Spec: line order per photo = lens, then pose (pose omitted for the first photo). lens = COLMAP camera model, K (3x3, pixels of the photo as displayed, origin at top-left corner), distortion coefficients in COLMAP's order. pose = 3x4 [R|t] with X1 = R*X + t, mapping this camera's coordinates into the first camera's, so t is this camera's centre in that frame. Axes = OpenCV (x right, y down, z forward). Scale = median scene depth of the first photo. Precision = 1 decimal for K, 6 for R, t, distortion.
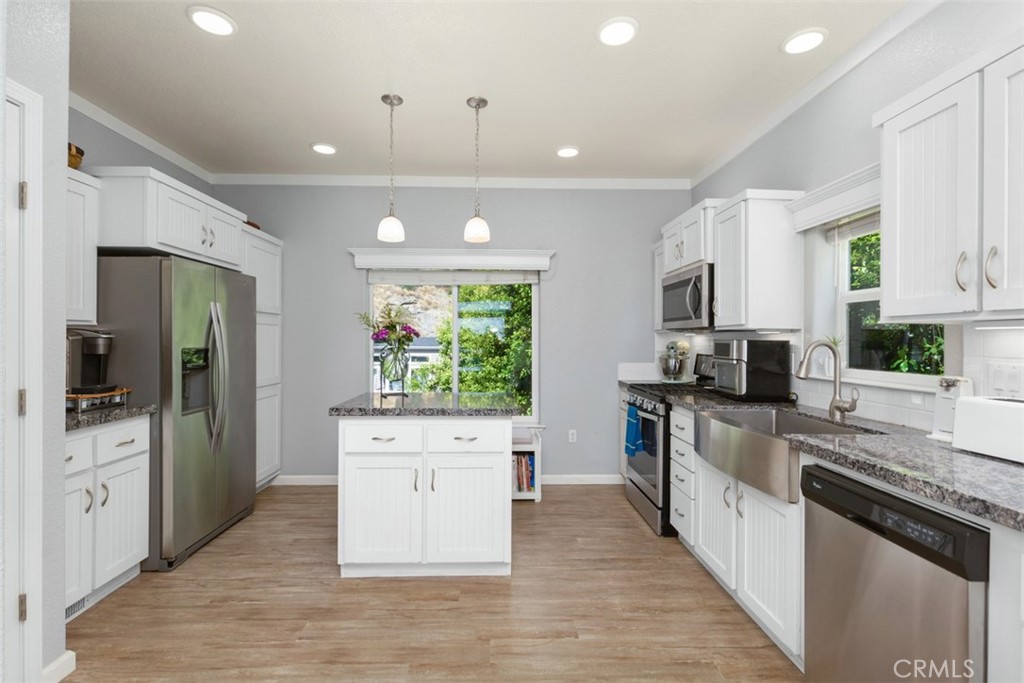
lens RADIAL K [[460.1, 0, 506.4], [0, 460.1, 340.6], [0, 0, 1]] dist [-0.005502, 0.001534]
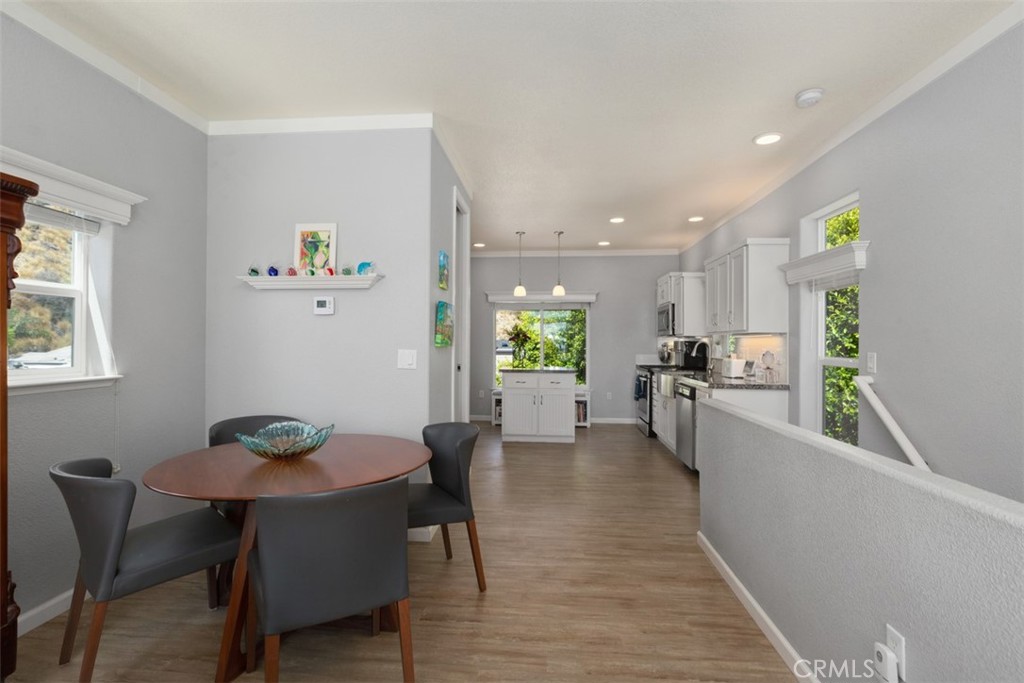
lens RADIAL K [[493.8, 0, 507.3], [0, 493.8, 337.4], [0, 0, 1]] dist [-0.004811, -0.000403]
pose [[0.992793, -0.000319, -0.119844, -0.019703], [-0.001204, 0.999919, -0.012634, 0.008861], [0.119839, 0.012687, 0.992712, -1.041932]]
